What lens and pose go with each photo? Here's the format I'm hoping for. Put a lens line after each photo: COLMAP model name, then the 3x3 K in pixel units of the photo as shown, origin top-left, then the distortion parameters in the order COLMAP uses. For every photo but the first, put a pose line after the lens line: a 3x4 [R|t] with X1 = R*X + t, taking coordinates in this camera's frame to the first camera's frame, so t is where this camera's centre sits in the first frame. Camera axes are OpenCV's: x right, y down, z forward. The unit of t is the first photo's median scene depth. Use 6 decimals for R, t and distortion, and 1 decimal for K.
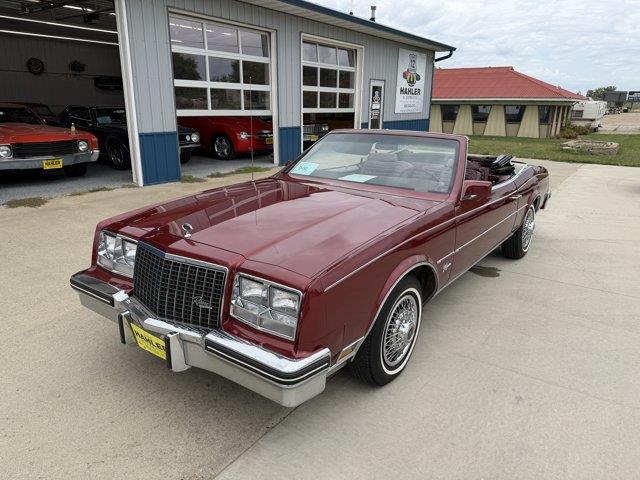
lens RADIAL K [[450.7, 0, 320.5], [0, 450.7, 242.1], [0, 0, 1]] dist [0.017388, -0.036753]
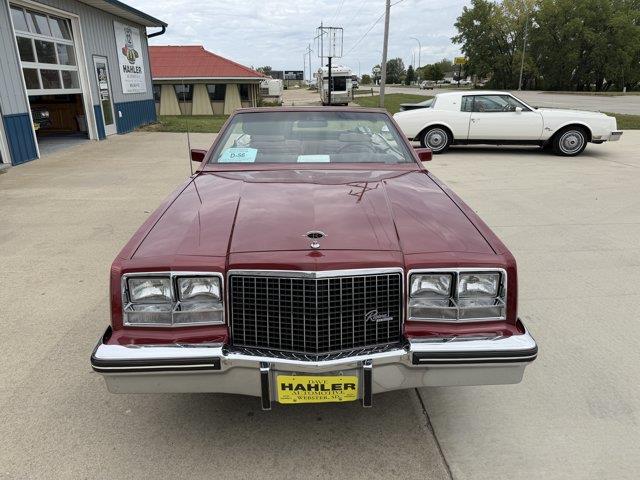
lens RADIAL K [[450.7, 0, 323.0], [0, 450.7, 241.7], [0, 0, 1]] dist [0.017388, -0.036753]
pose [[0.796343, -0.208226, 0.567873, -0.120152], [0.185338, 0.977716, 0.098600, -0.015746], [-0.575749, 0.026729, 0.817189, 0.055836]]
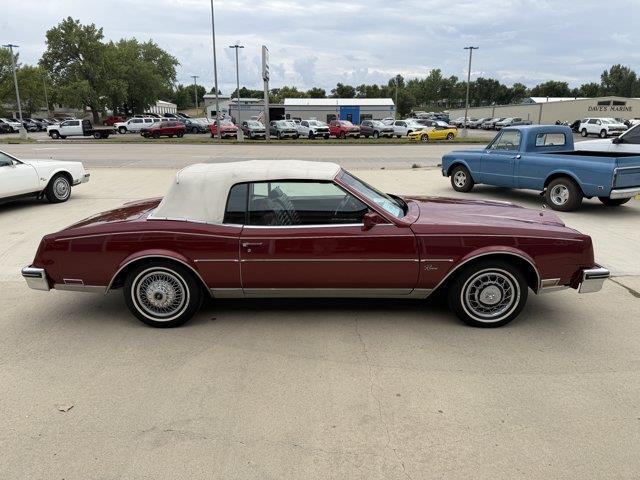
lens RADIAL K [[450.7, 0, 319.5], [0, 450.7, 238.3], [0, 0, 1]] dist [0.017388, -0.036753]
pose [[-0.576542, -0.208099, 0.790123, -0.210562], [0.225421, 0.888980, 0.398622, -0.141959], [-0.785357, 0.407933, -0.465624, 0.418549]]
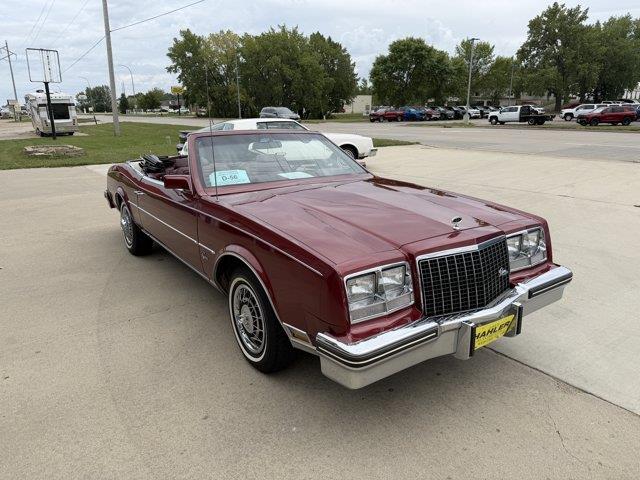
lens RADIAL K [[450.7, 0, 323.6], [0, 450.7, 246.1], [0, 0, 1]] dist [0.017388, -0.036753]
pose [[0.325782, -0.274001, 0.904870, -0.210132], [0.277218, 0.942701, 0.185650, -0.039048], [-0.903890, 0.190365, 0.383073, 0.136509]]
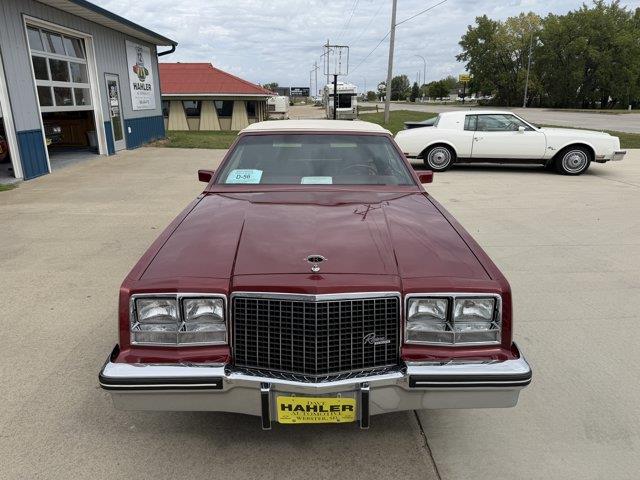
lens RADIAL K [[450.7, 0, 318.8], [0, 450.7, 238.8], [0, 0, 1]] dist [0.017388, -0.036753]
pose [[0.808964, -0.178794, 0.560009, -0.121560], [0.176812, 0.982518, 0.058273, -0.018850], [-0.560638, 0.051876, 0.826434, 0.050965]]
